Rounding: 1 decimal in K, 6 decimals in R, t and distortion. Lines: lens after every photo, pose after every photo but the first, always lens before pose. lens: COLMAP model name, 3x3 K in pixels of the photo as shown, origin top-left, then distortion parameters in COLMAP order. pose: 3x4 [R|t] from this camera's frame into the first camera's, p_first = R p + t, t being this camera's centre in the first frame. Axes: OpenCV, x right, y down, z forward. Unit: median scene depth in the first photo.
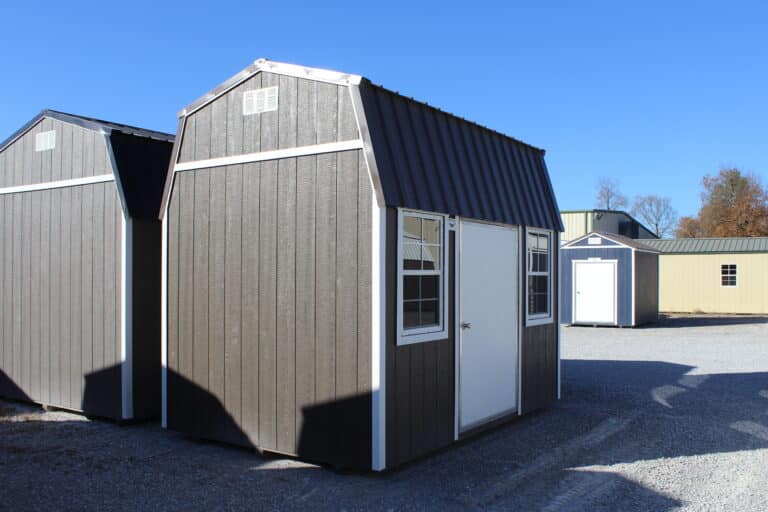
lens RADIAL K [[733.2, 0, 391.6], [0, 733.2, 273.9], [0, 0, 1]] dist [-0.110014, 0.000000]
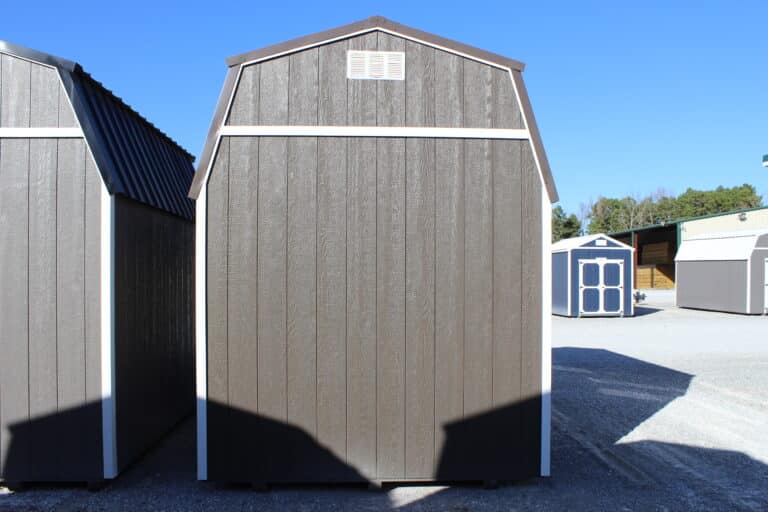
lens RADIAL K [[646.0, 0, 382.0], [0, 646.0, 261.3], [0, 0, 1]] dist [-0.153763, 0.123171]
pose [[0.798185, 0.006765, 0.602375, -0.607109], [0.001362, 0.999914, -0.013034, -0.002937], [-0.602411, 0.011224, 0.798107, 0.400651]]
